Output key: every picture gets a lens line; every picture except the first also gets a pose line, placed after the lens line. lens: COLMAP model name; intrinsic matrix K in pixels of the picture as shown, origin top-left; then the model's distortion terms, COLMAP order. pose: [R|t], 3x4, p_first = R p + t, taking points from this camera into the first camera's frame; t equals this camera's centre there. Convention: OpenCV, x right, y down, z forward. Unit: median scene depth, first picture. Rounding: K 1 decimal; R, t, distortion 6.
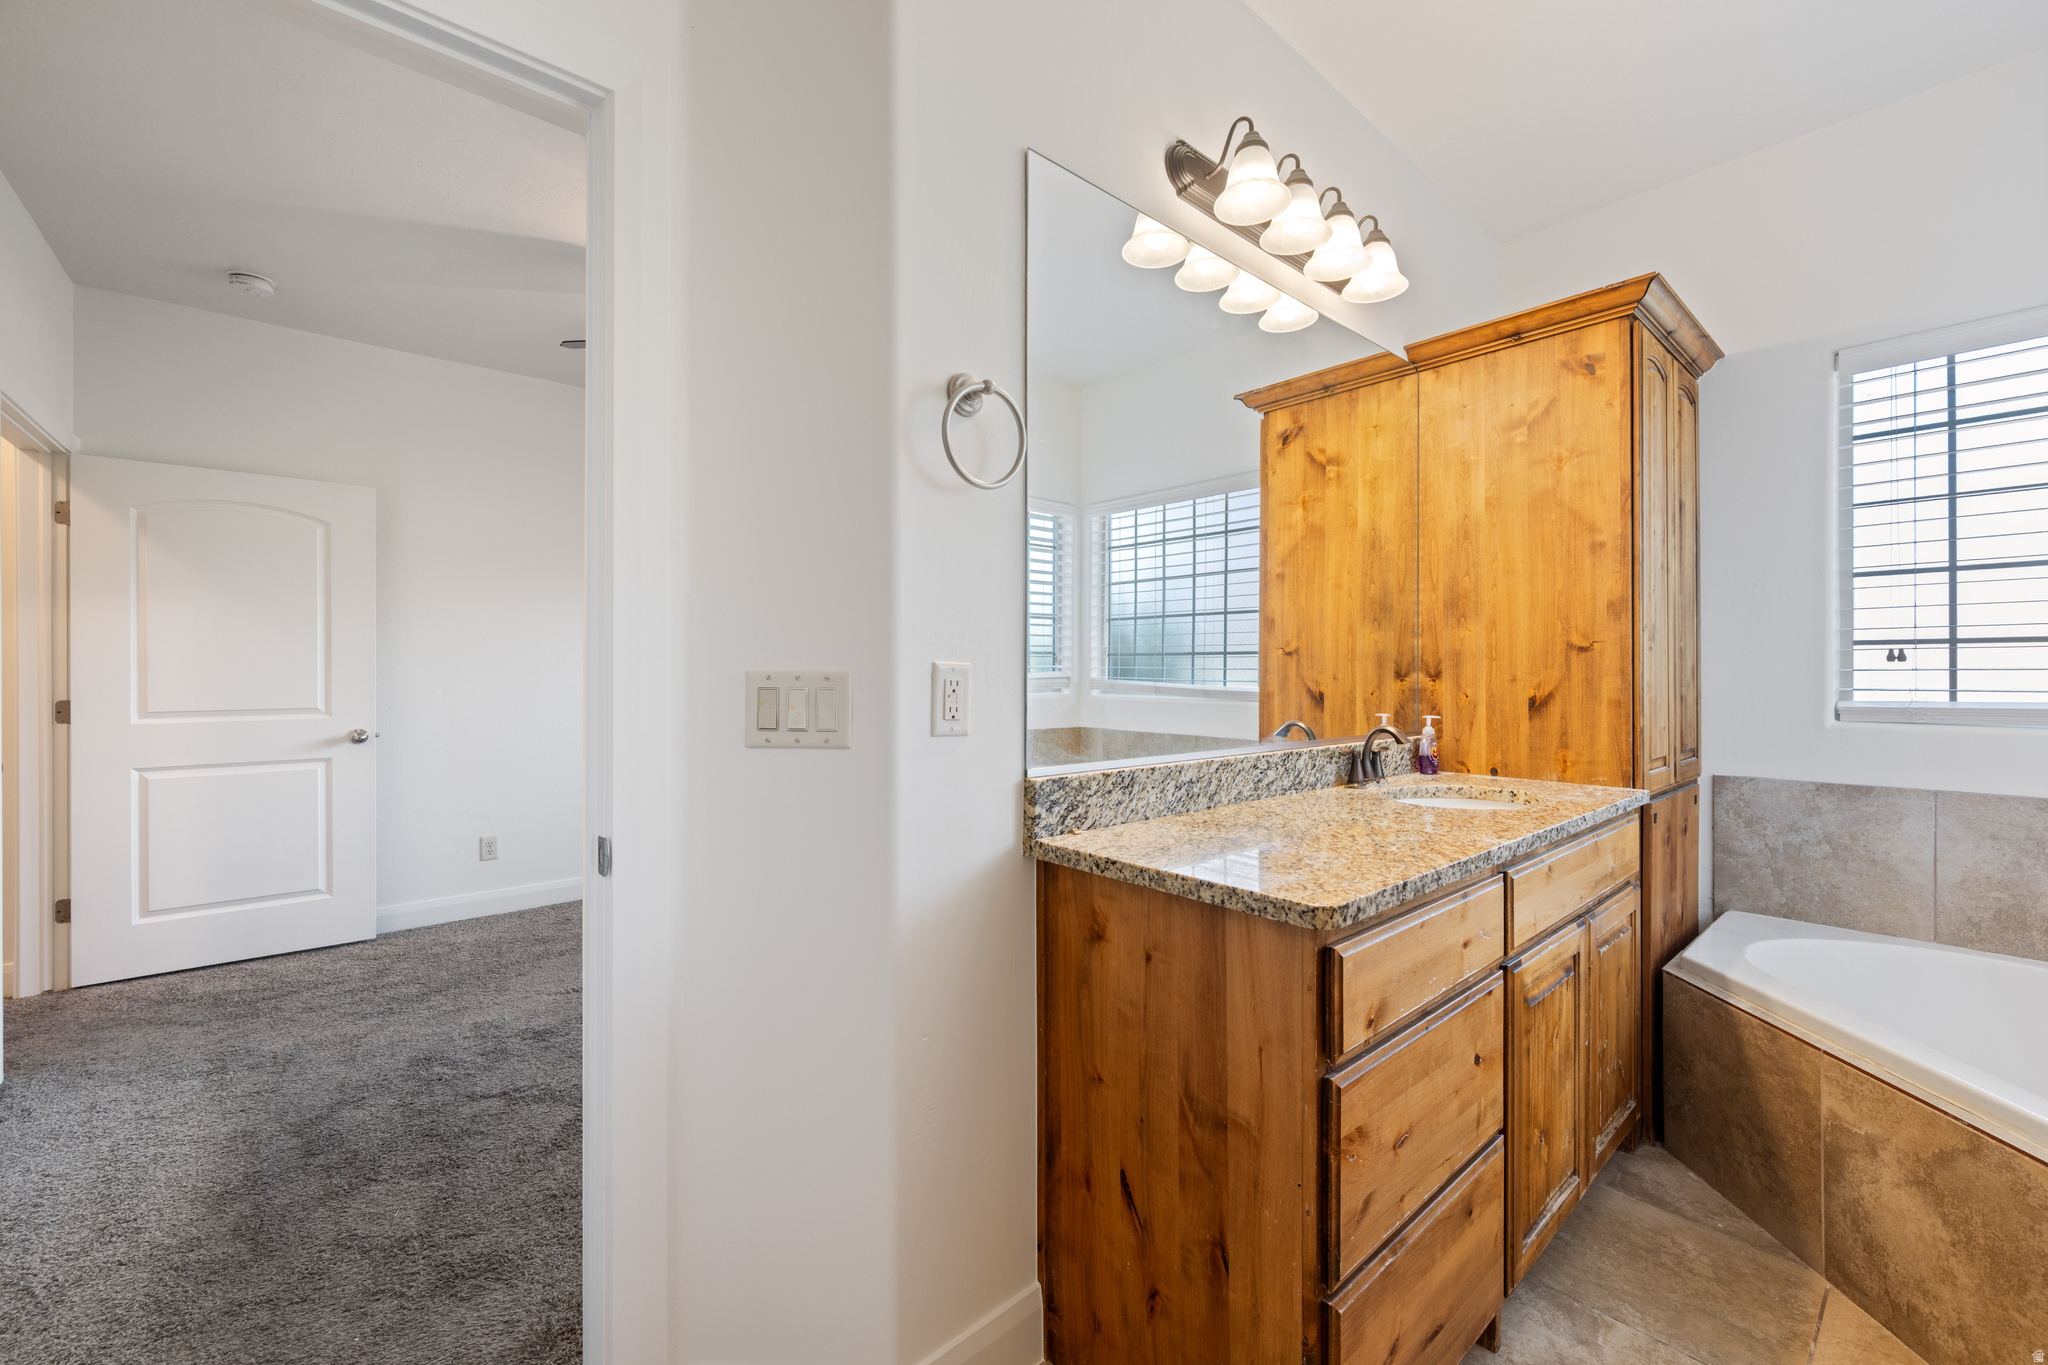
lens RADIAL K [[810.6, 0, 1024.0], [0, 810.6, 670.5], [0, 0, 1]] dist [-0.000079, -0.000045]
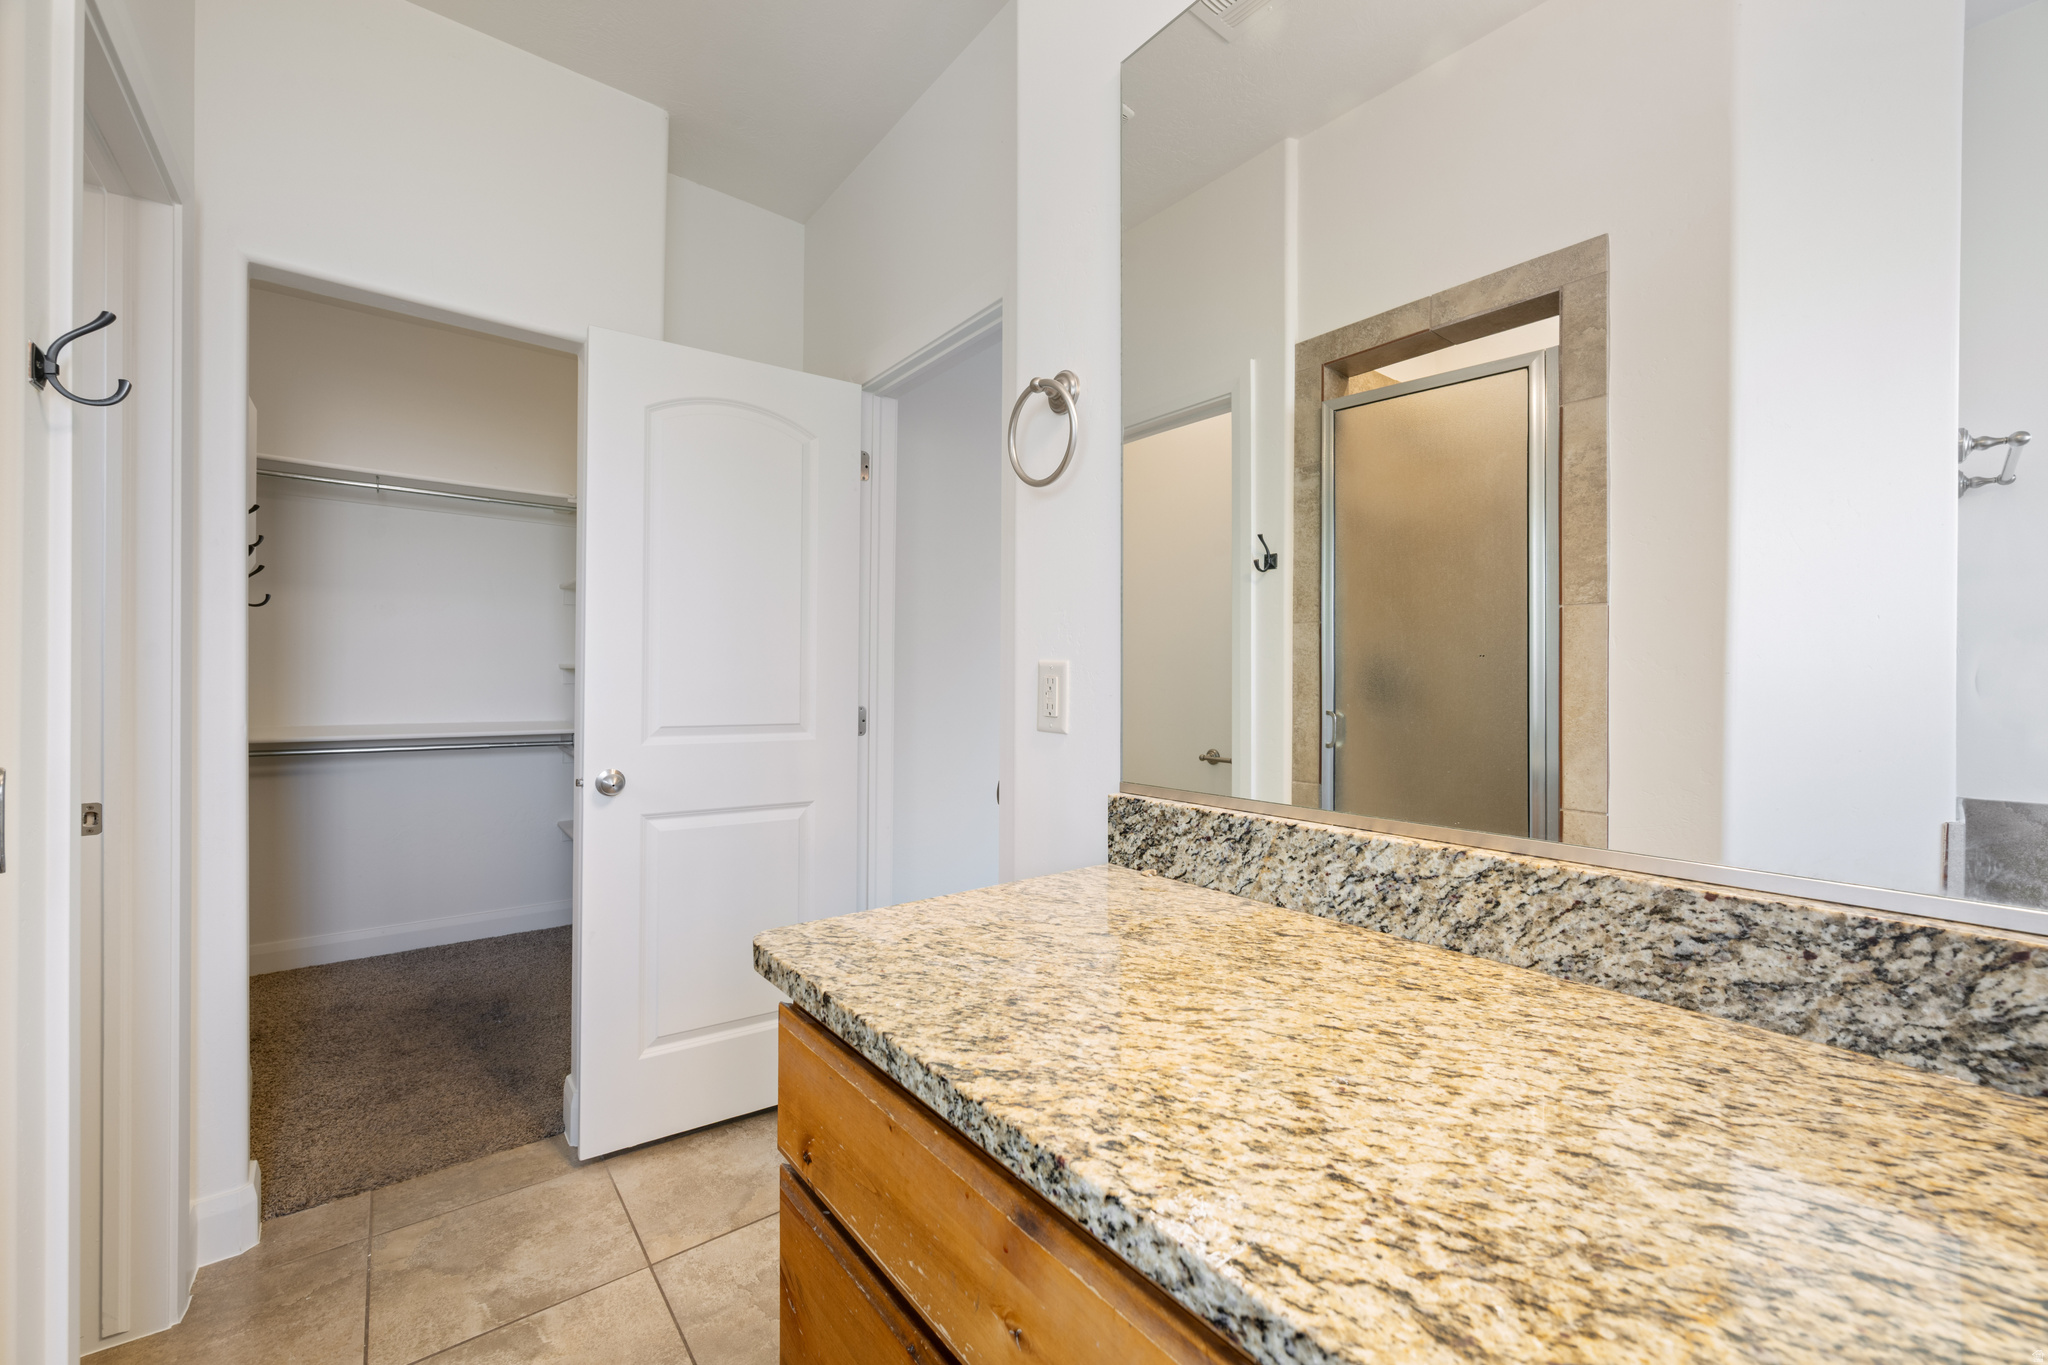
lens RADIAL K [[810.6, 0, 1020.8], [0, 810.6, 688.3], [0, 0, 1]] dist [-0.000079, -0.000045]
pose [[-0.033642, 0.003957, -0.999426, 0.740914], [-0.009006, 0.999950, 0.004262, 0.016709], [0.999393, 0.009144, -0.033605, 0.787907]]
